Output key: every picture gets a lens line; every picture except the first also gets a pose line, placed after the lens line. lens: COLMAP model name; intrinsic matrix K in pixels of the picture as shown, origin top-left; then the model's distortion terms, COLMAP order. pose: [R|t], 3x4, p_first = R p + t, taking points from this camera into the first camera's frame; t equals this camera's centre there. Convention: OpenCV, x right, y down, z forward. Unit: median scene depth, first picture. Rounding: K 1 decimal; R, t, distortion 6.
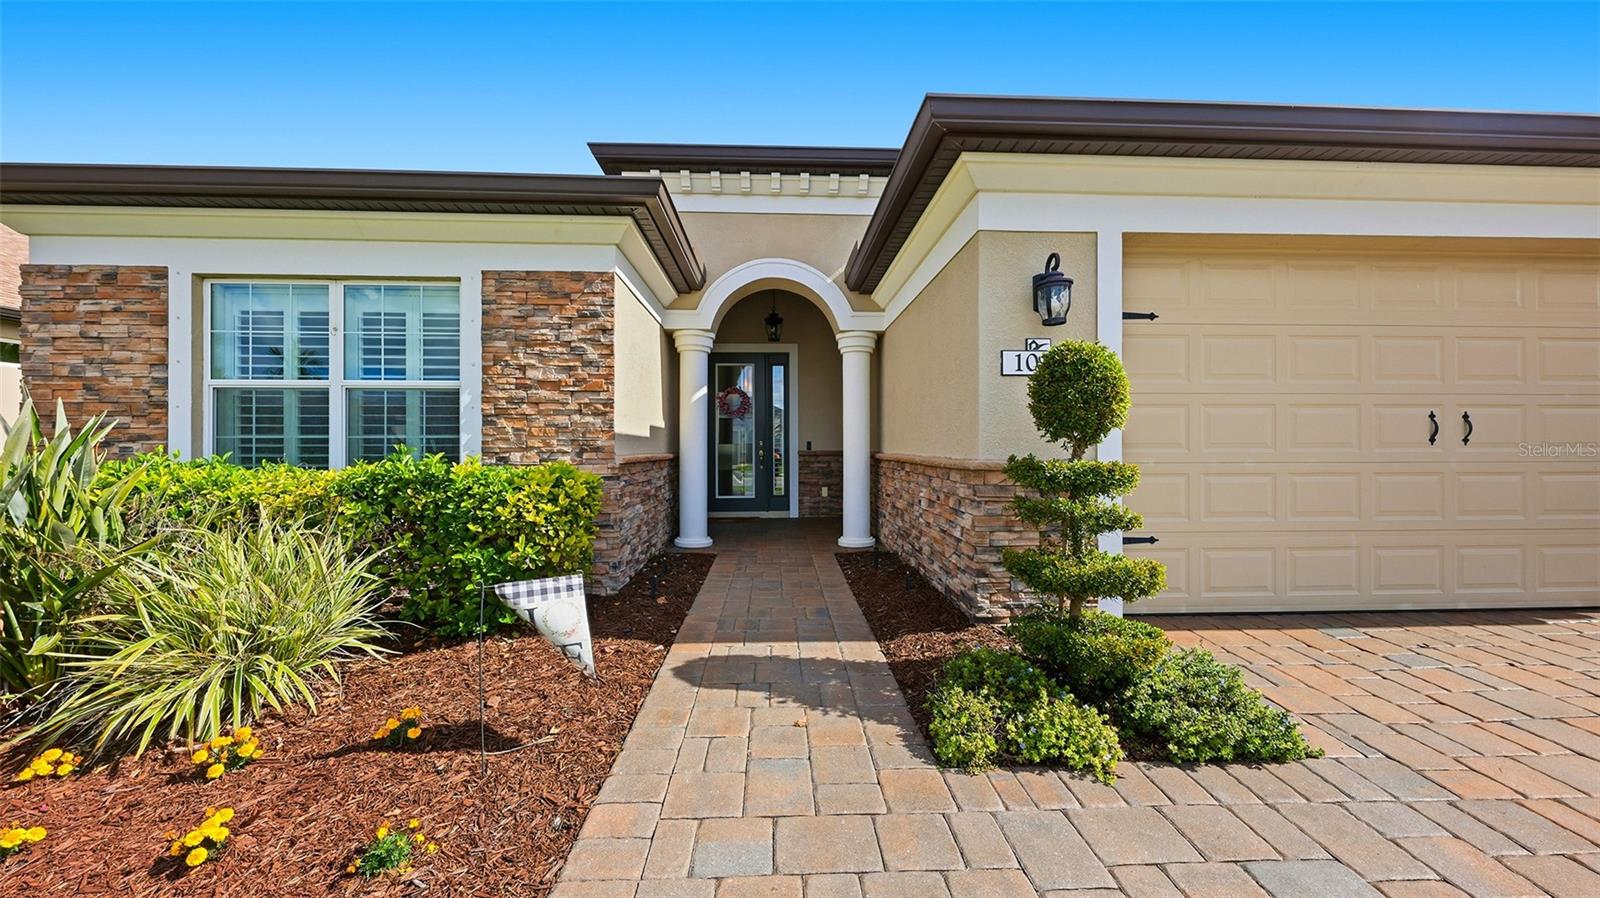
lens RADIAL K [[555.6, 0, 797.3], [0, 555.6, 449.2], [0, 0, 1]] dist [0.004891, -0.001430]
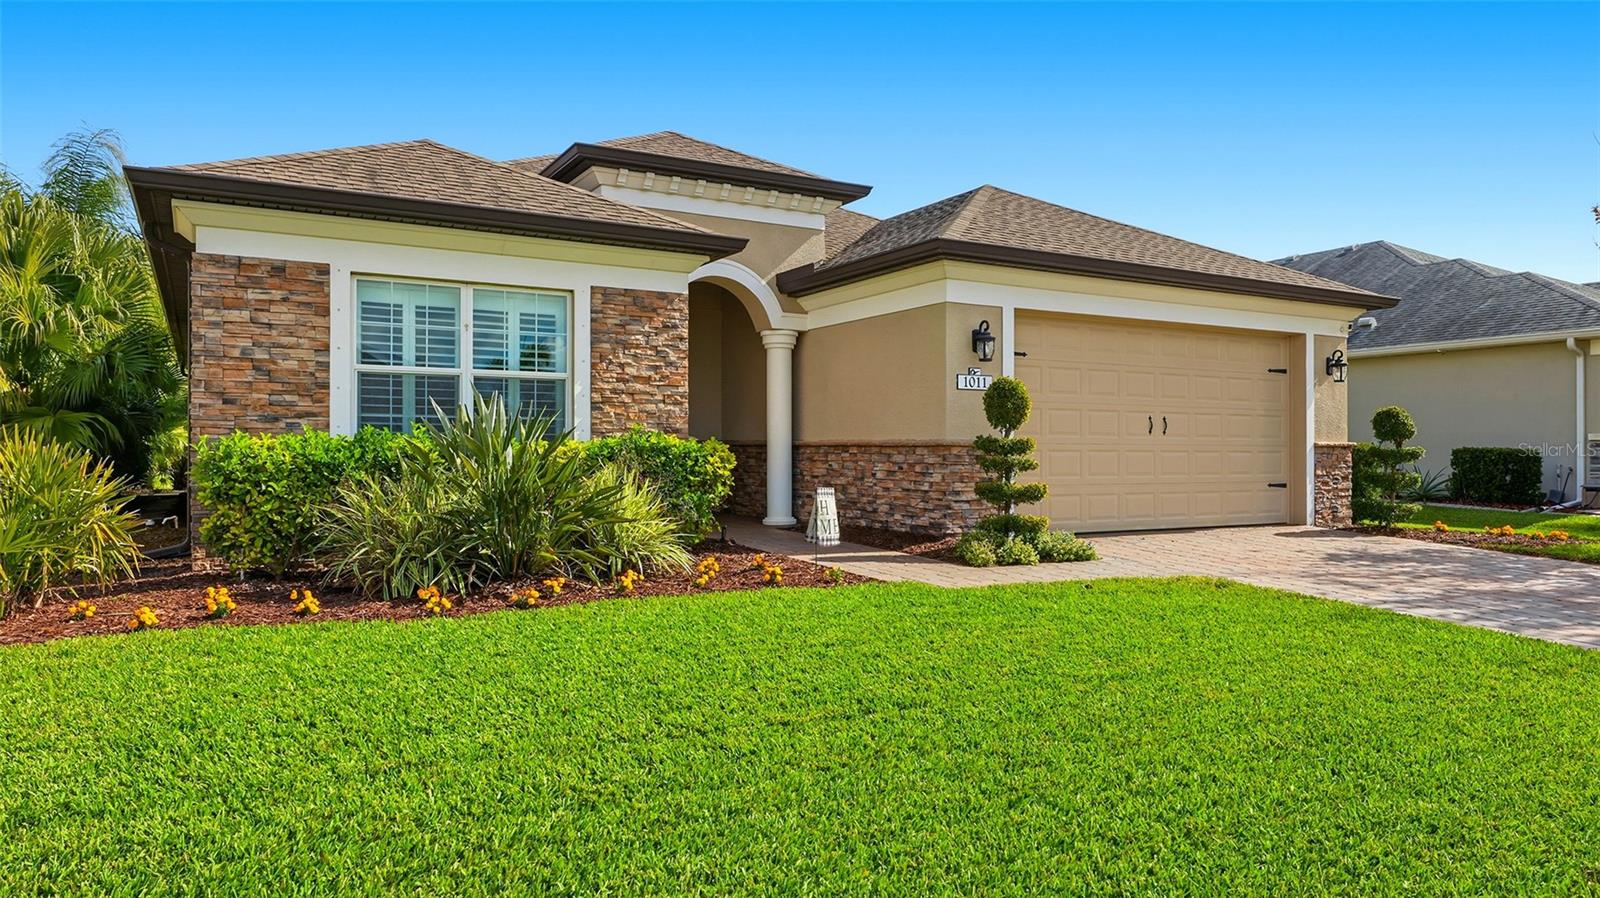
lens RADIAL K [[1042.4, 0, 800.9], [0, 1042.4, 450.1], [0, 0, 1]] dist [-0.001310, 0.006628]
pose [[0.889708, 0.005884, 0.456491, -1.251182], [-0.004045, 0.999979, -0.005007, 0.057698], [-0.456511, 0.002608, 0.889714, -1.328213]]
